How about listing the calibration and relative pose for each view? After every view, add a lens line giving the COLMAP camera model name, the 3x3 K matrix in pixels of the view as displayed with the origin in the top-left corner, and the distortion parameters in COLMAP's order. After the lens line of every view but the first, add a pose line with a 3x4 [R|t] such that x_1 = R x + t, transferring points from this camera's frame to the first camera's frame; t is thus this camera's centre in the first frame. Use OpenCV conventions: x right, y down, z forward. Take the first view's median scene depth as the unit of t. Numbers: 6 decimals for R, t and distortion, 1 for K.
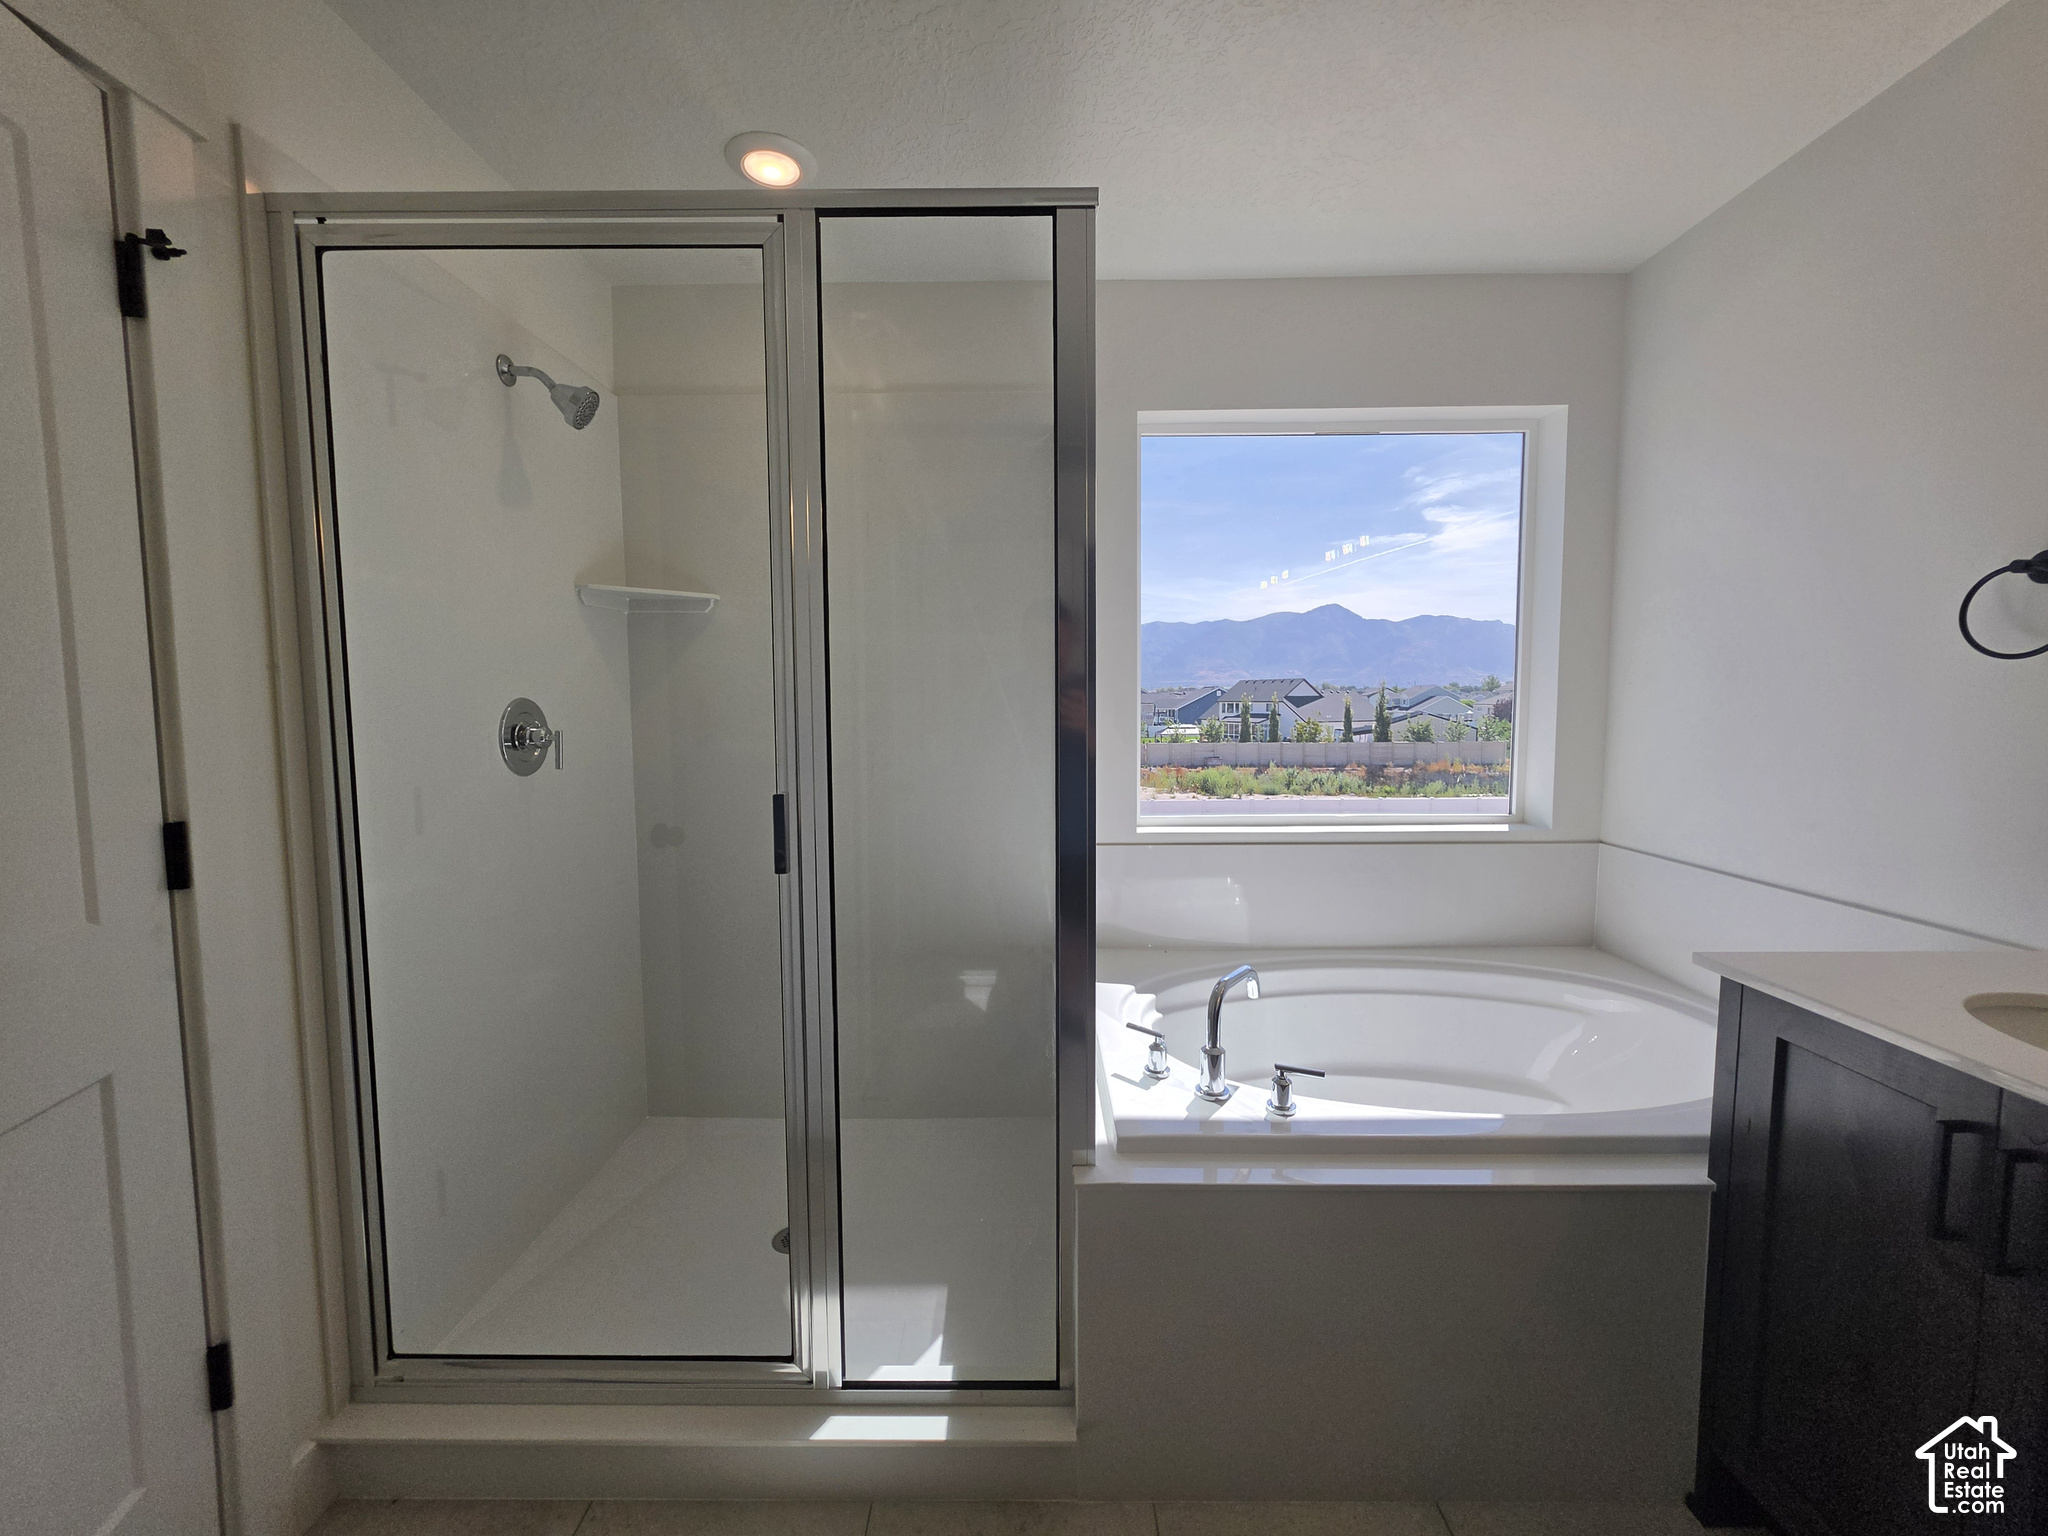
lens RADIAL K [[820.3, 0, 1018.8], [0, 820.3, 758.6], [0, 0, 1]] dist [-0.003868, 0.000827]
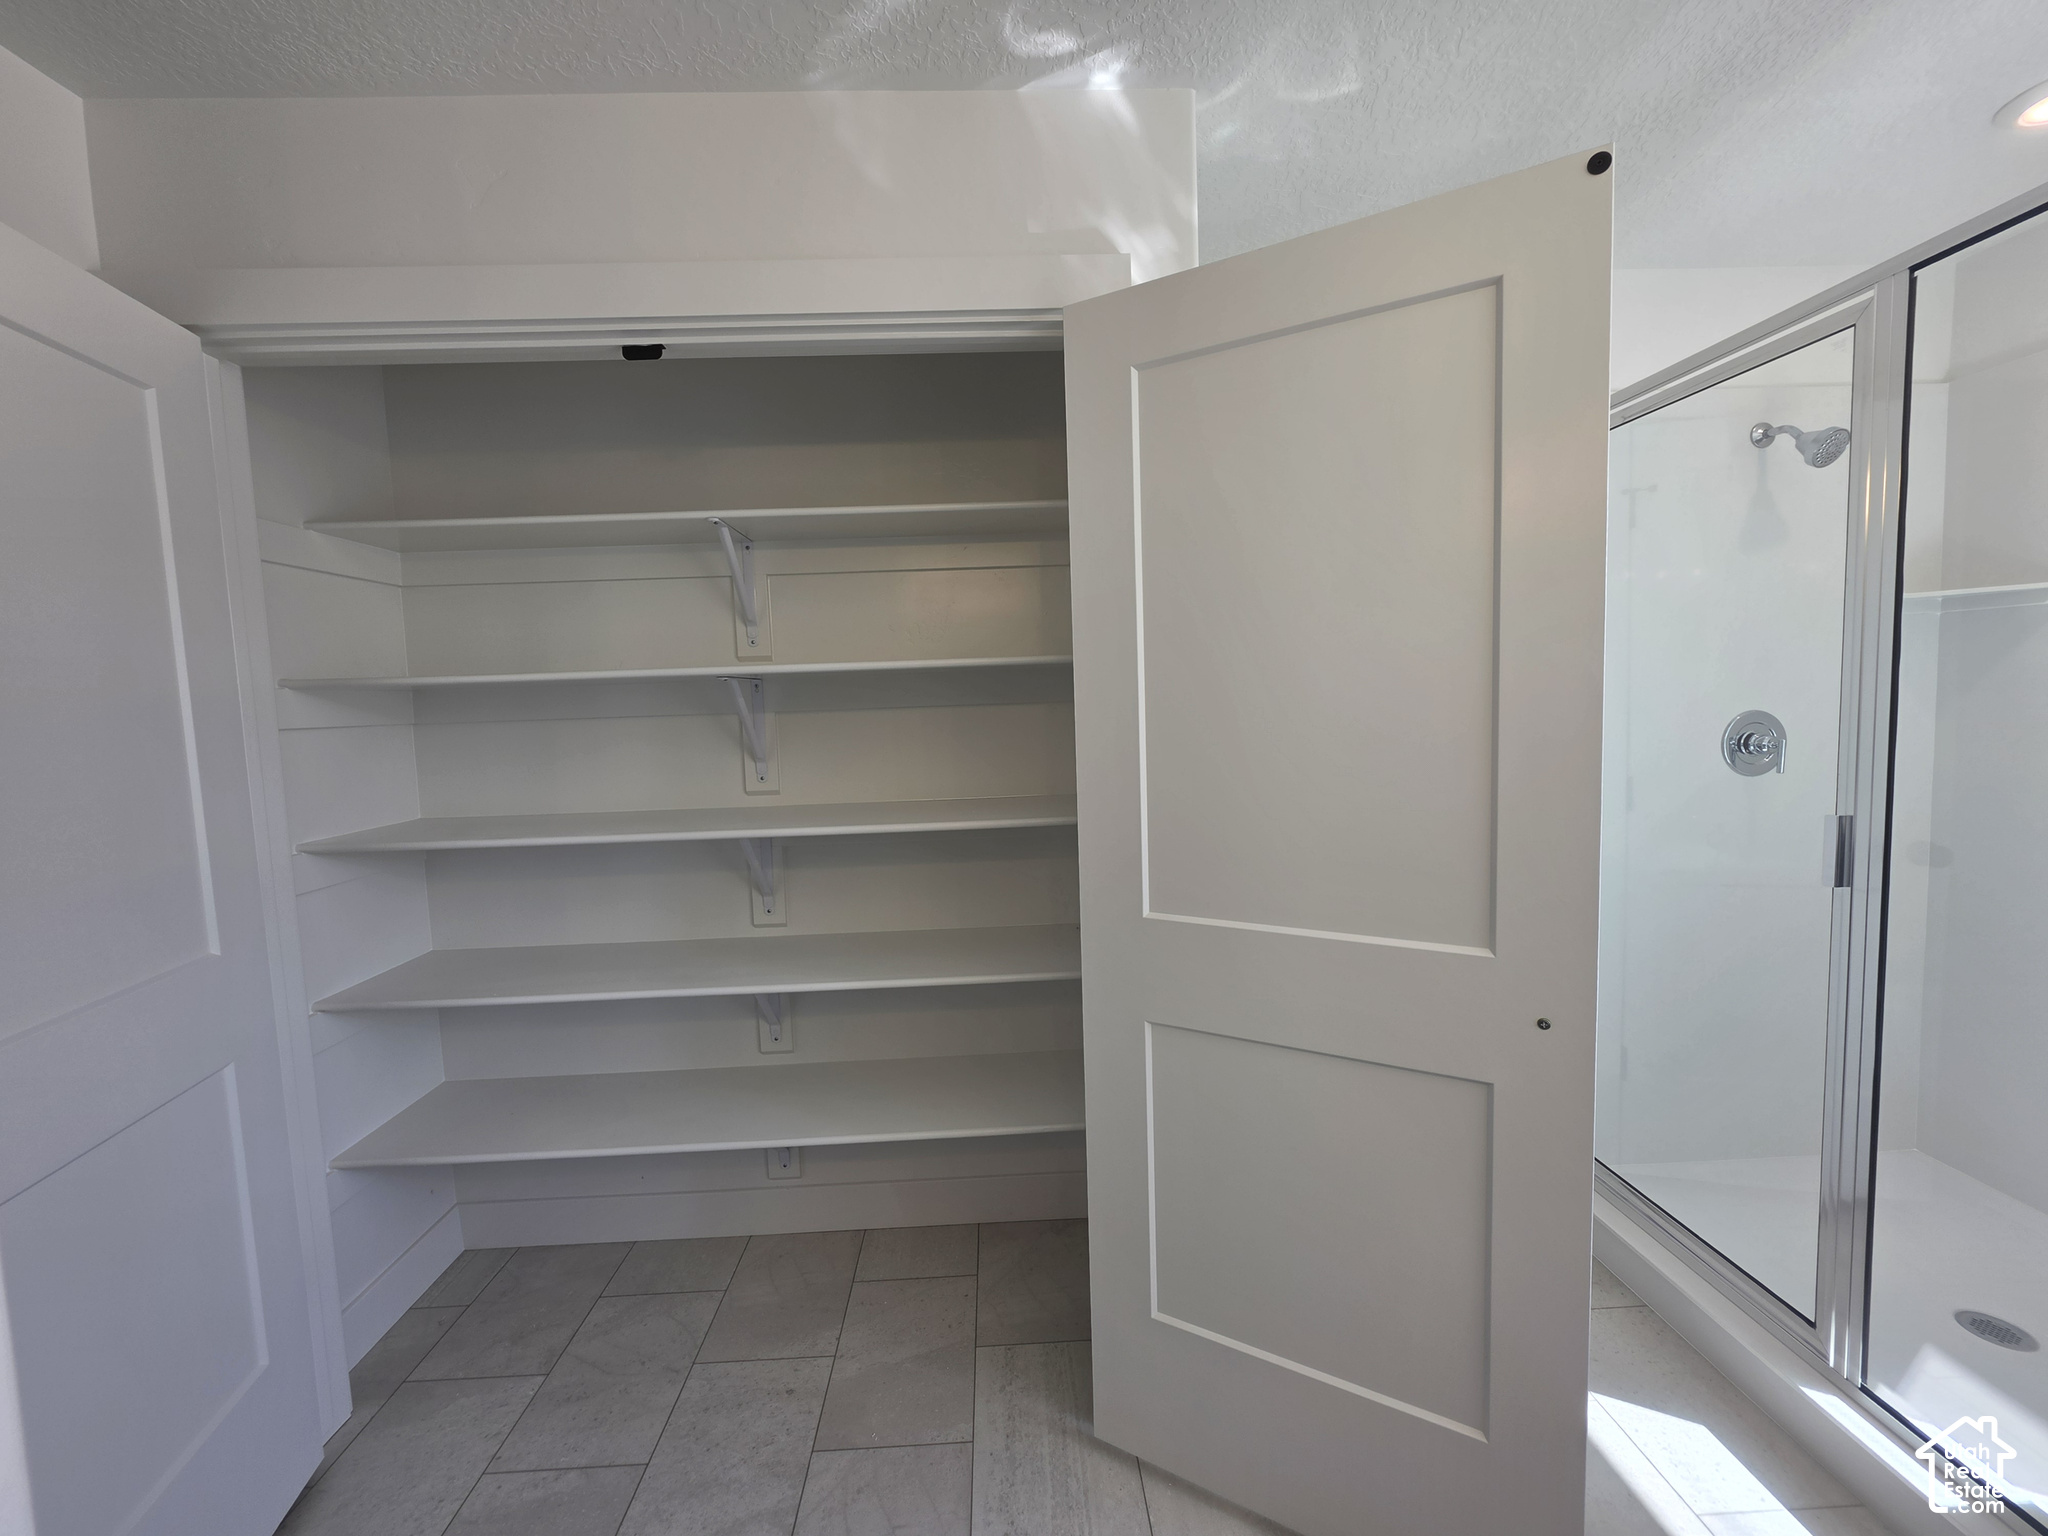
lens RADIAL K [[820.3, 0, 1018.8], [0, 820.3, 758.6], [0, 0, 1]] dist [-0.003868, 0.000827]
pose [[0.039656, 0.077970, -0.996167, 0.552558], [-0.042529, 0.996179, 0.076278, -0.050423], [0.998308, 0.039341, 0.042821, -0.113236]]
